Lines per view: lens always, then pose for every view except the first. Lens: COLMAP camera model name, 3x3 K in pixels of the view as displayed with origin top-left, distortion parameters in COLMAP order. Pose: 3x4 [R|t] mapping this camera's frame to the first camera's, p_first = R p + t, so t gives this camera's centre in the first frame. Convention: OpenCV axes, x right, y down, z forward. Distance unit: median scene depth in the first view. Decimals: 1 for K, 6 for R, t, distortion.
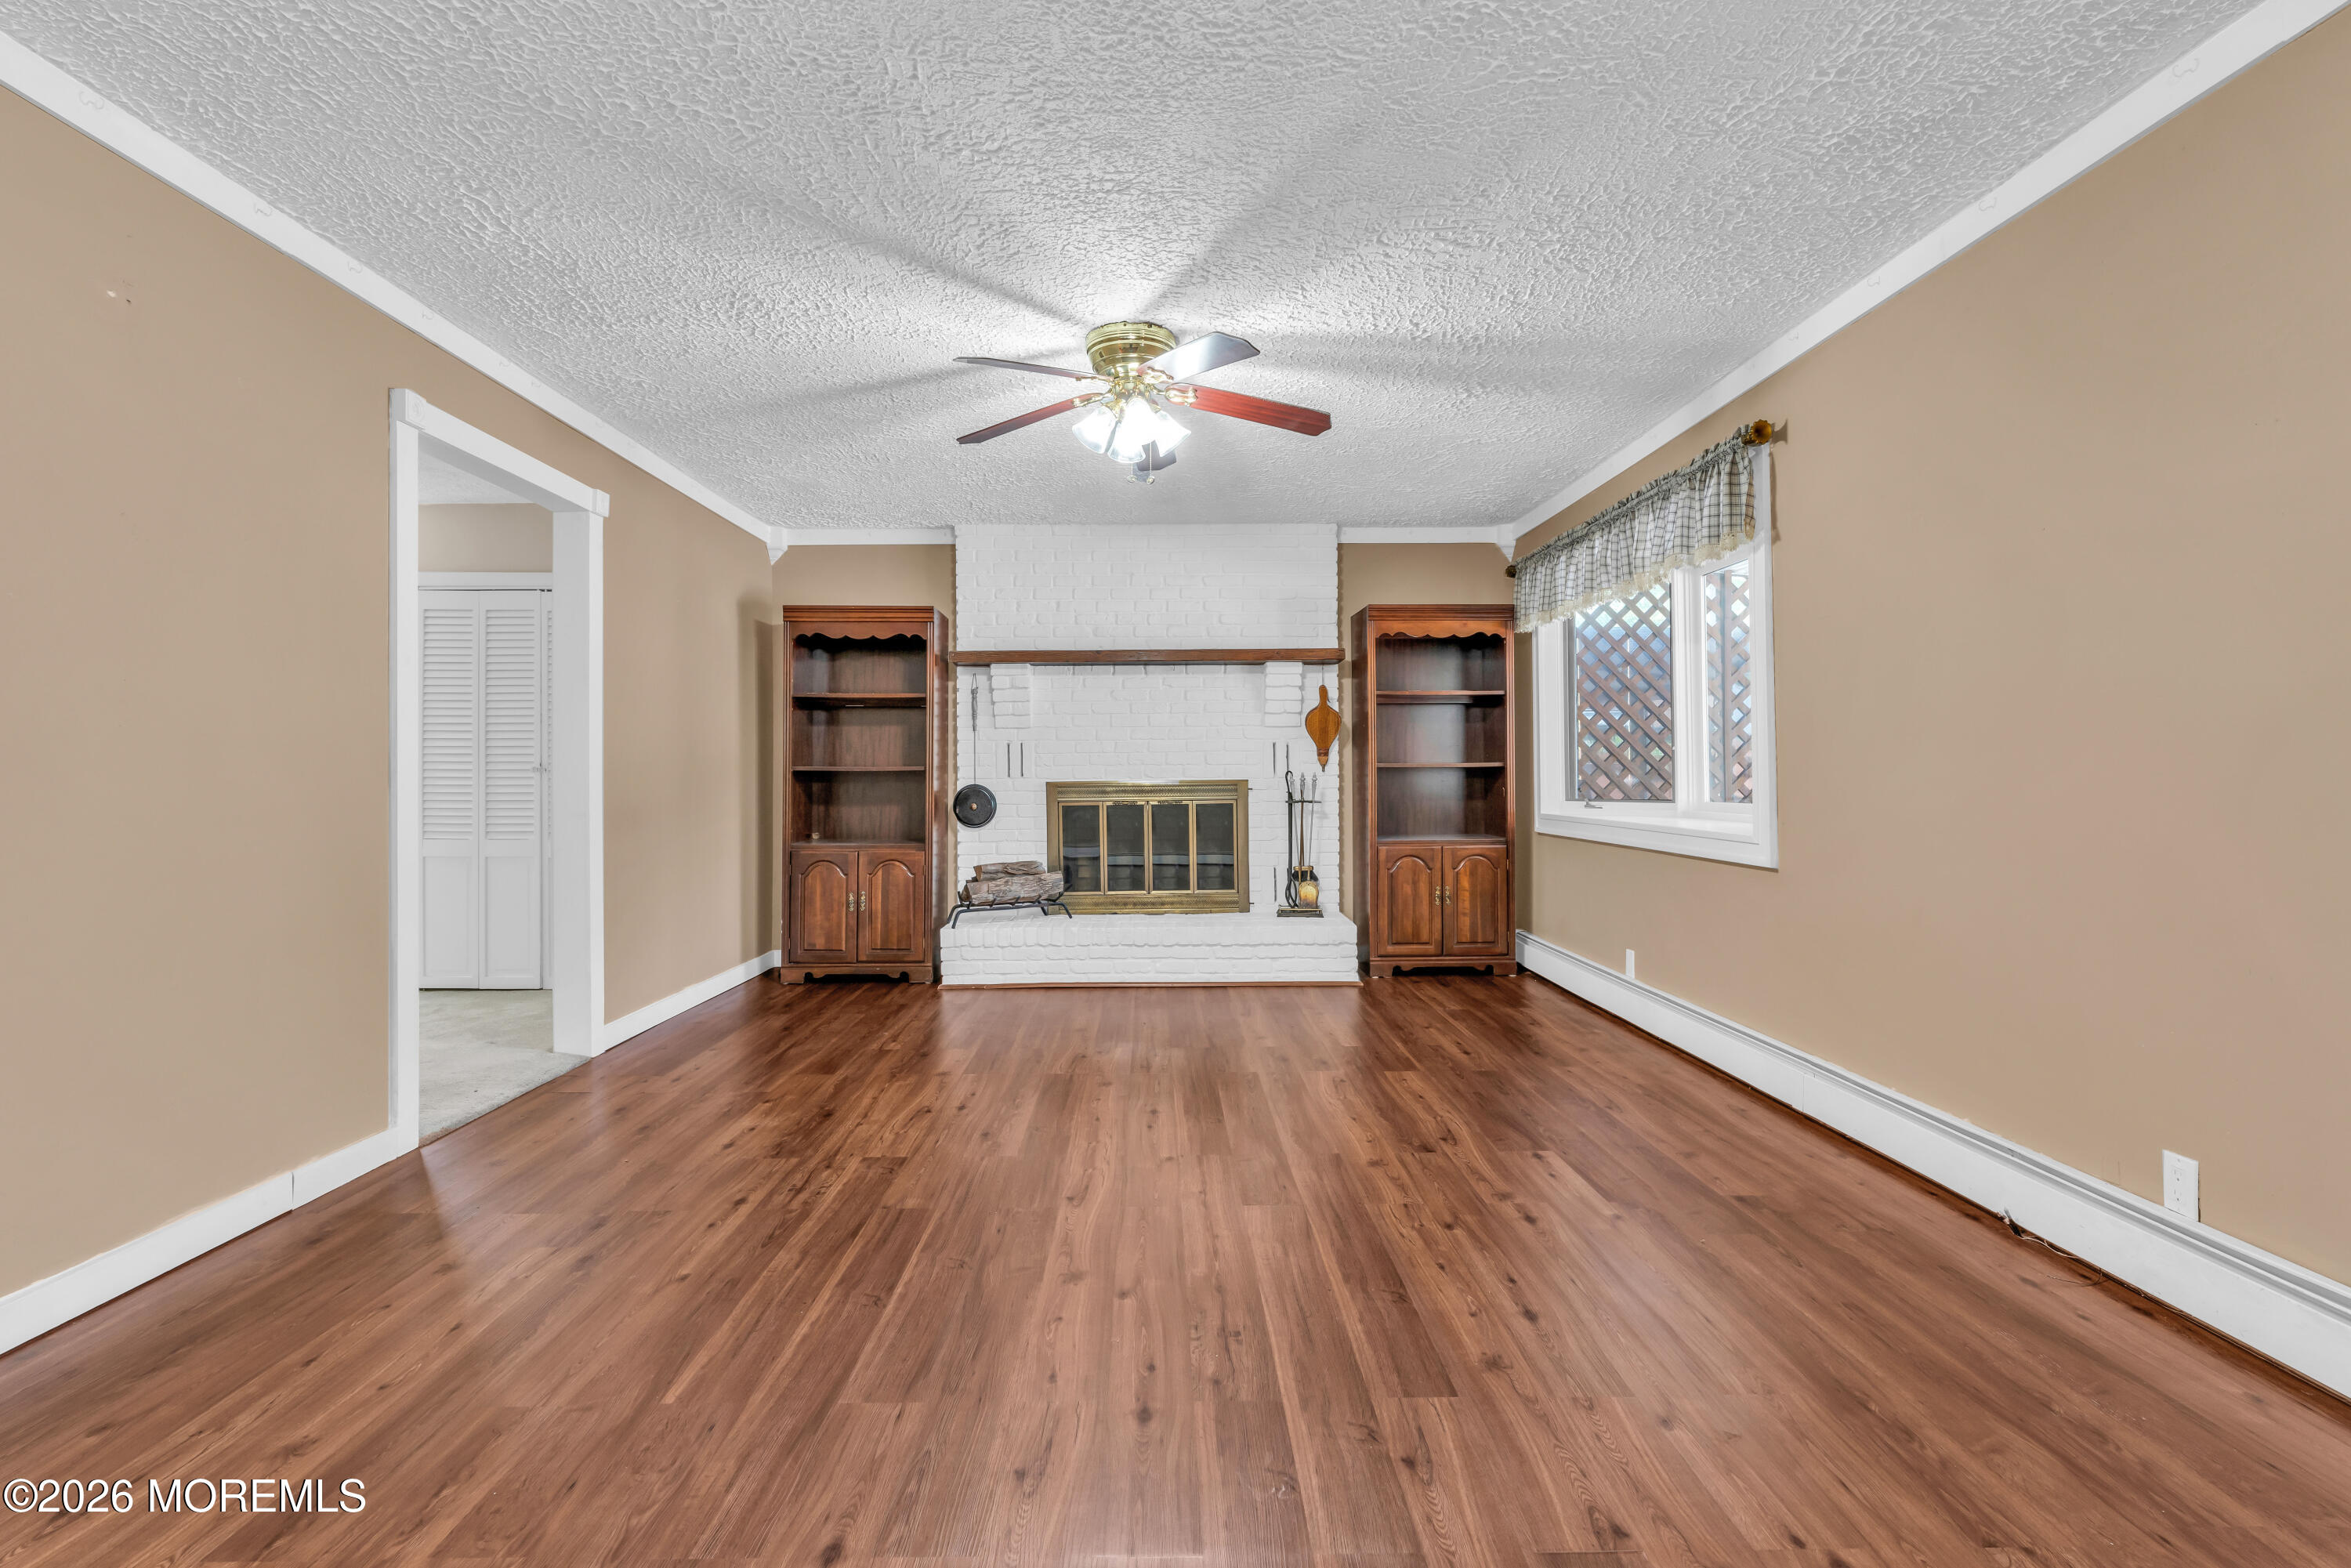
lens RADIAL K [[1106.5, 0, 1170.8], [0, 1106.5, 763.1], [0, 0, 1]] dist [-0.000238, -0.000411]
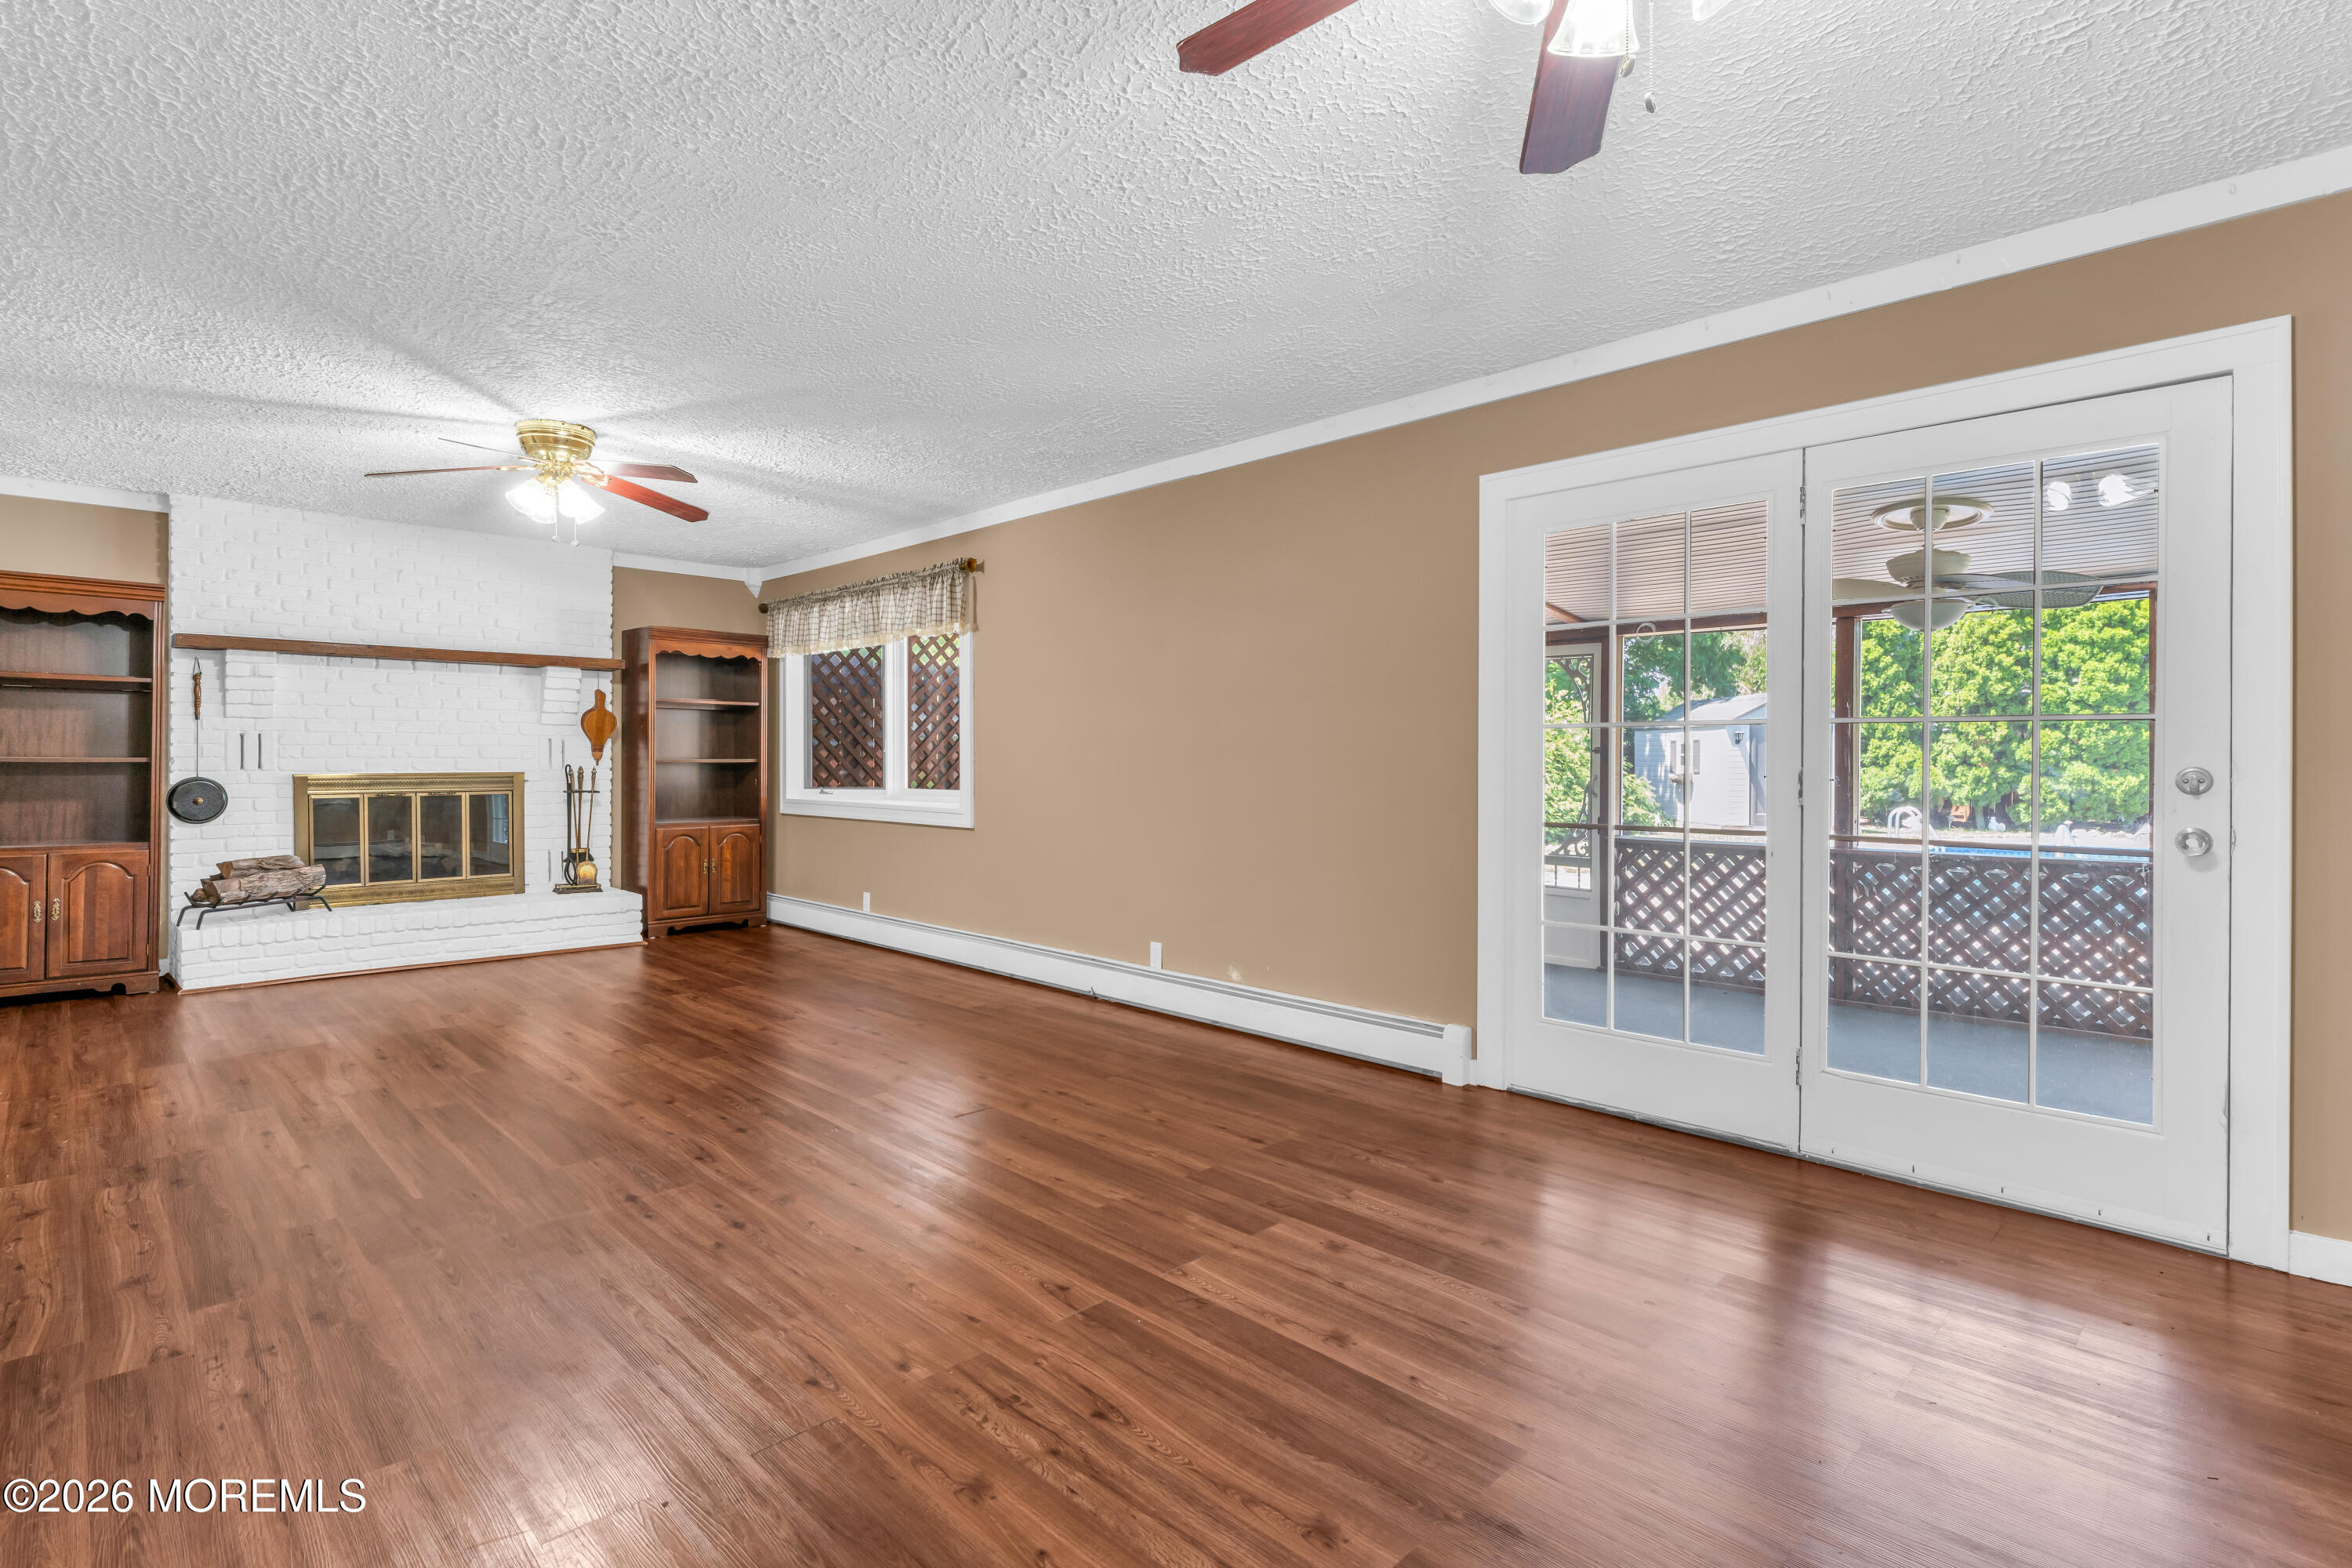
lens RADIAL K [[1107.0, 0, 1171.3], [0, 1107.0, 763.1], [0, 0, 1]] dist [-0.000238, -0.000411]
pose [[0.717578, 0.006980, 0.696443, -0.242732], [-0.014913, 0.999875, 0.005344, -0.009904], [-0.696318, -0.014221, 0.717592, -0.242080]]
